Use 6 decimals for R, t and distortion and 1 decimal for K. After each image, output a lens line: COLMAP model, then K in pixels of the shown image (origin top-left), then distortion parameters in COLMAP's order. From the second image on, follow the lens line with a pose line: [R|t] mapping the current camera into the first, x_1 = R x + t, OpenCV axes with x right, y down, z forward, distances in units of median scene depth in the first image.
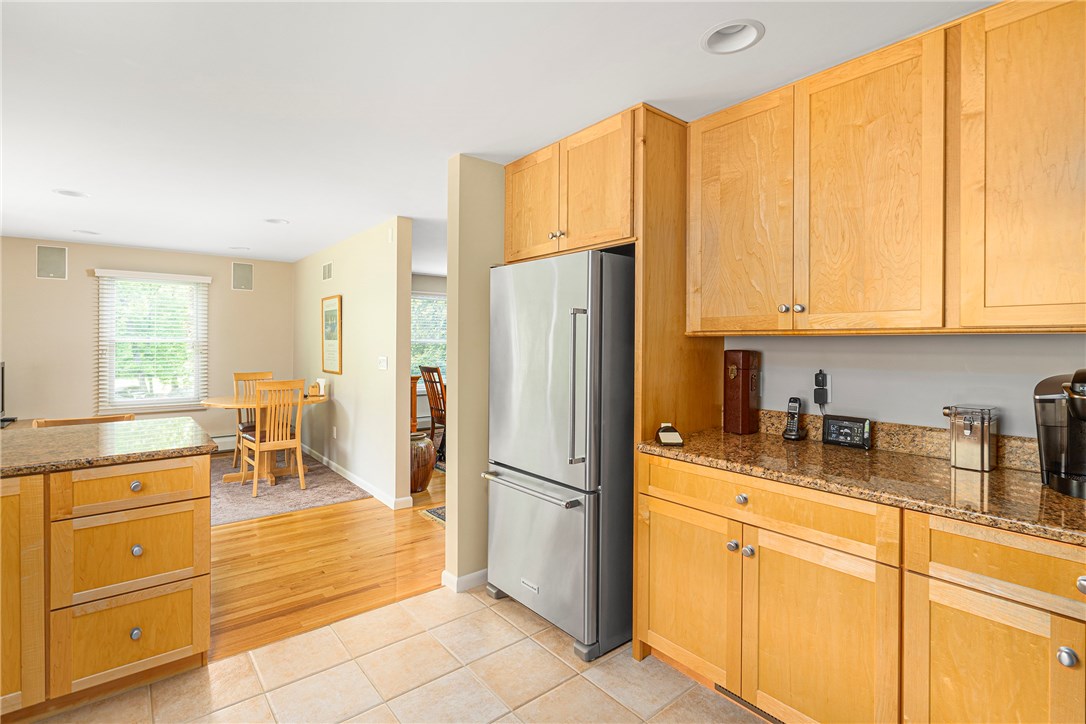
lens RADIAL K [[520.3, 0, 546.7], [0, 520.3, 337.0], [0, 0, 1]] dist [0.000861, 0.001036]
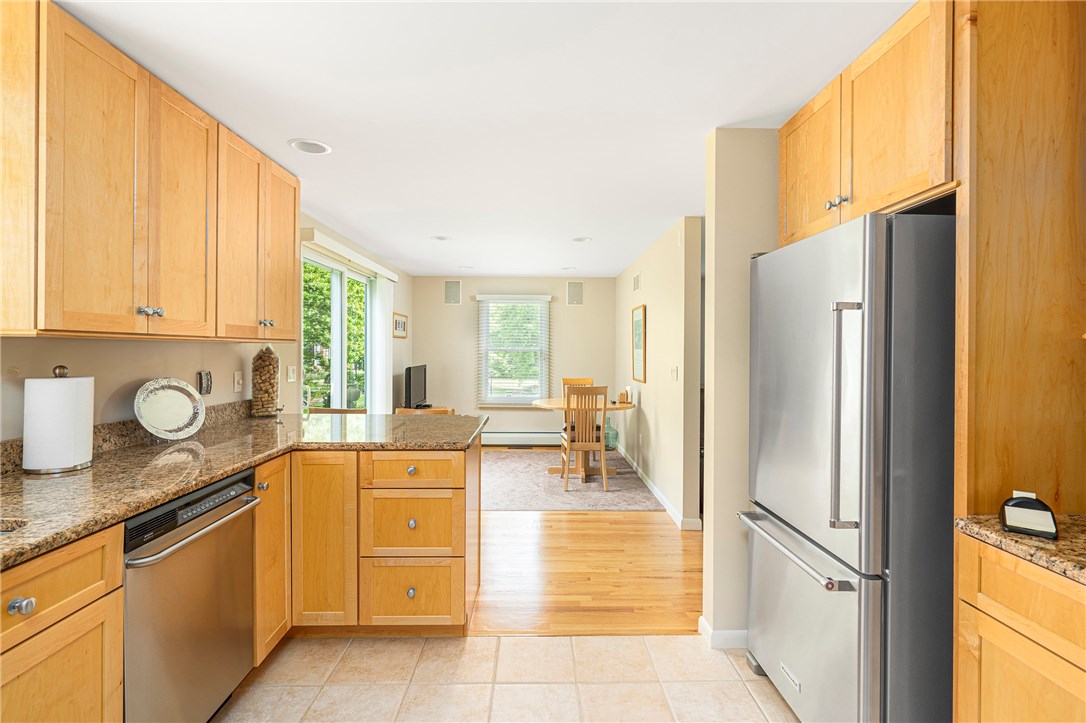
lens RADIAL K [[513.7, 0, 543.7], [0, 513.7, 346.5], [0, 0, 1]] dist [0.002203, 0.001234]
pose [[0.785162, -0.004529, -0.619274, 0.166928], [0.004383, 0.999989, -0.001757, 0.003029], [0.619275, -0.001335, 0.785173, 0.222705]]
